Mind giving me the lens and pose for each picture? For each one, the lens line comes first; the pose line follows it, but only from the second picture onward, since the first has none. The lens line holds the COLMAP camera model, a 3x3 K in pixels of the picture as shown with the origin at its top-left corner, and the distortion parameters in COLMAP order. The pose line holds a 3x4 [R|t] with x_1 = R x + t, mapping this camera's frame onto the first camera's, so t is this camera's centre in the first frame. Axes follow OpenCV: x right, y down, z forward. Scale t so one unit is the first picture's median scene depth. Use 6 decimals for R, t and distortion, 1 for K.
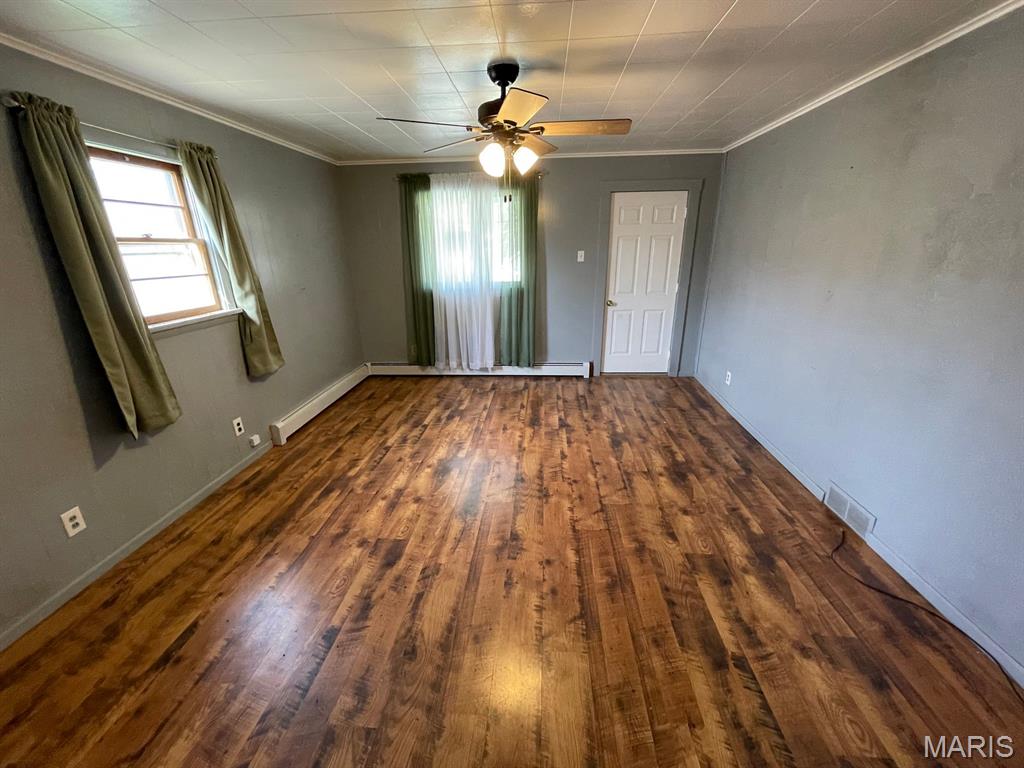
lens RADIAL K [[414.7, 0, 510.4], [0, 414.7, 389.6], [0, 0, 1]] dist [-0.008111, 0.000200]
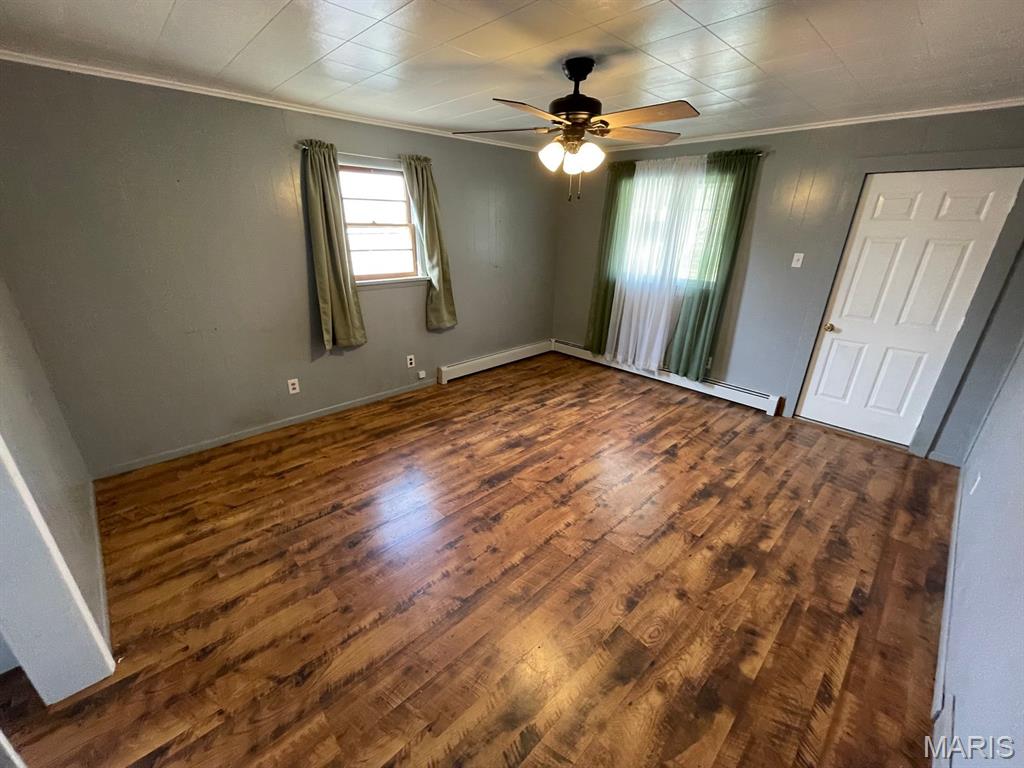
lens RADIAL K [[414.7, 0, 510.4], [0, 414.7, 389.6], [0, 0, 1]] dist [-0.008111, 0.000200]
pose [[0.740624, 0.281813, -0.609965, 0.424193], [-0.253295, 0.957920, 0.135021, -0.083402], [0.622348, 0.054502, 0.780841, 0.116172]]
